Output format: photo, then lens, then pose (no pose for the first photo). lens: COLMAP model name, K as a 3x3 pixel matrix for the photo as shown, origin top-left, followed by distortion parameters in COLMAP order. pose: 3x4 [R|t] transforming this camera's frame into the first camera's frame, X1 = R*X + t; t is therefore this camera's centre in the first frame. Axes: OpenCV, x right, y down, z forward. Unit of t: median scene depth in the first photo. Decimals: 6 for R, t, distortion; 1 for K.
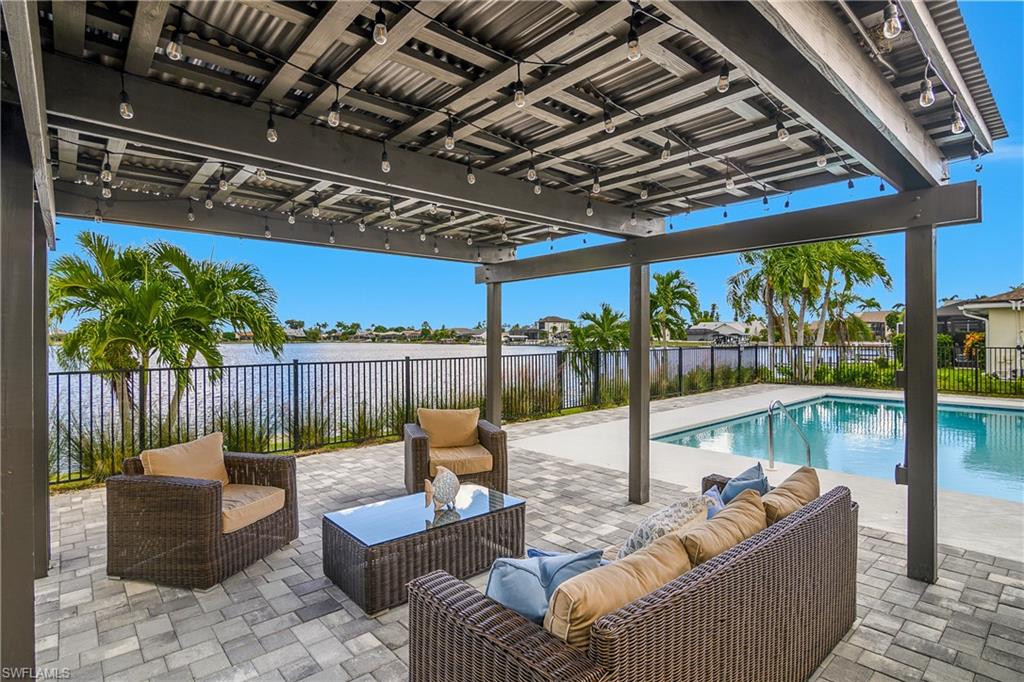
lens RADIAL K [[514.9, 0, 498.9], [0, 514.9, 337.5], [0, 0, 1]] dist [-0.002361, 0.000627]
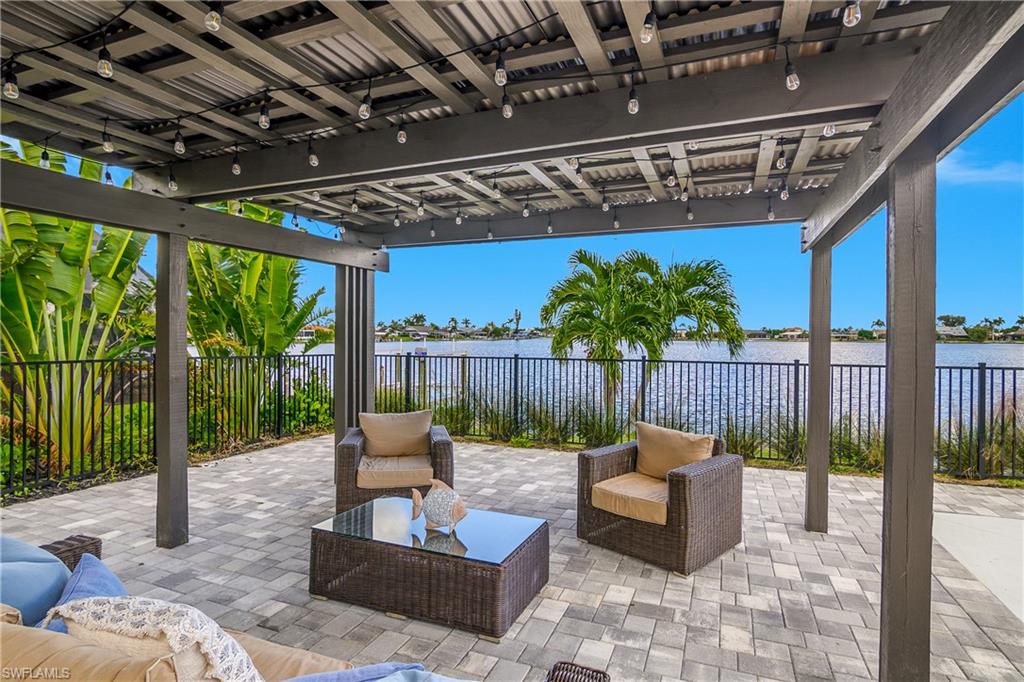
lens RADIAL K [[514.9, 0, 528.9], [0, 514.9, 330.9], [0, 0, 1]] dist [-0.002868, -0.000253]
pose [[0.470476, -0.000829, -0.882413, 0.473228], [-0.007290, 0.999962, -0.004826, 0.002085], [0.882383, 0.008703, 0.470452, 0.474542]]
